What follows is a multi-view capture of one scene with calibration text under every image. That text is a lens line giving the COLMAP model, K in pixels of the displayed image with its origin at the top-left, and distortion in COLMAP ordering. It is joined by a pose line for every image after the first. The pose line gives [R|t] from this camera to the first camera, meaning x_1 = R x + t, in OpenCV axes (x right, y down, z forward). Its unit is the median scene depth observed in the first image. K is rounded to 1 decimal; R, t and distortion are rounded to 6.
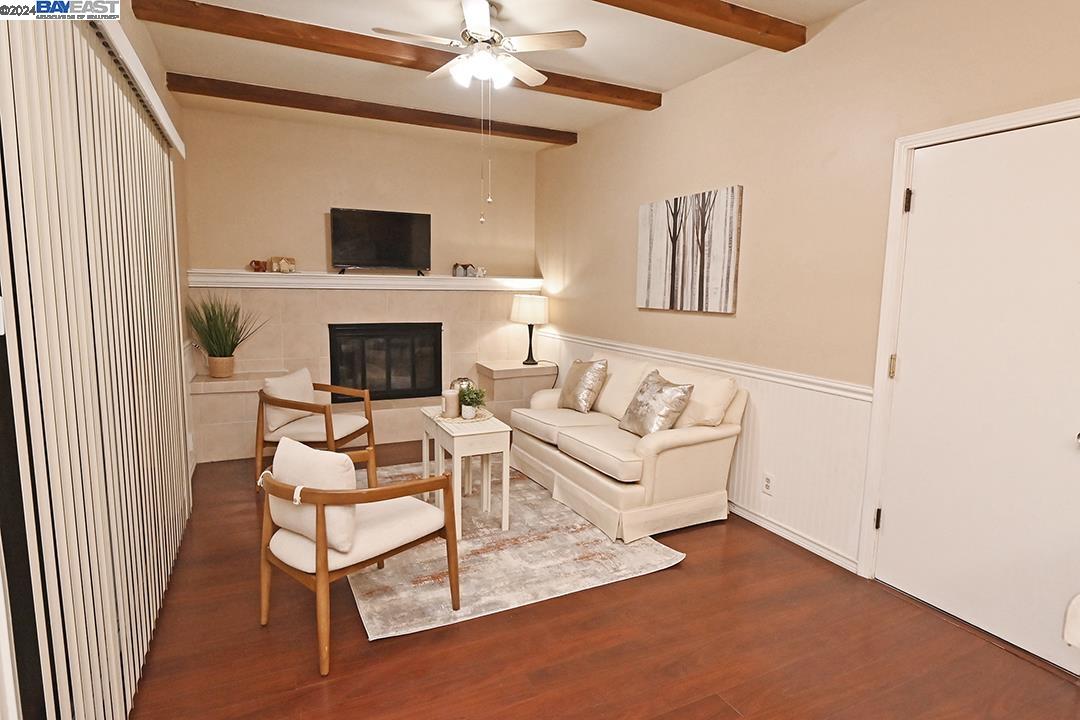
lens RADIAL K [[574.7, 0, 564.8], [0, 574.7, 360.1], [0, 0, 1]] dist [-0.004358, -0.003701]
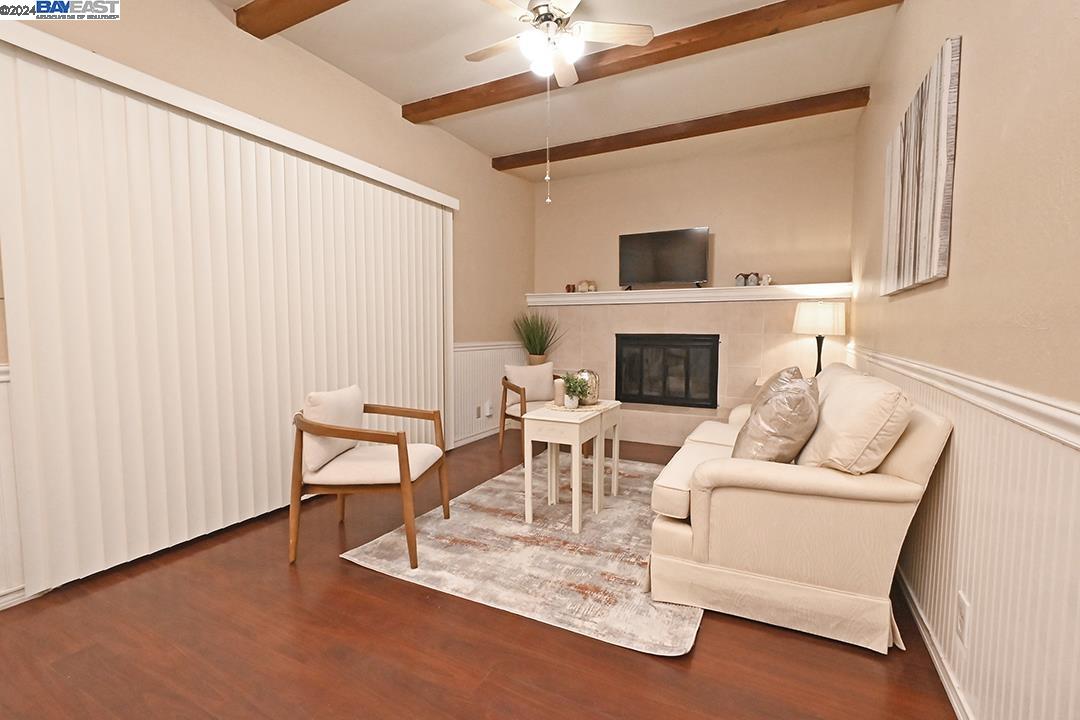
lens RADIAL K [[478.4, 0, 540.4], [0, 478.4, 360.5], [0, 0, 1]] dist [-0.002815, 0.000268]
pose [[0.590618, 0.037262, -0.806091, 0.401466], [-0.091079, 0.995628, -0.020709, 0.036649], [0.801795, 0.085649, 0.591430, 0.409030]]
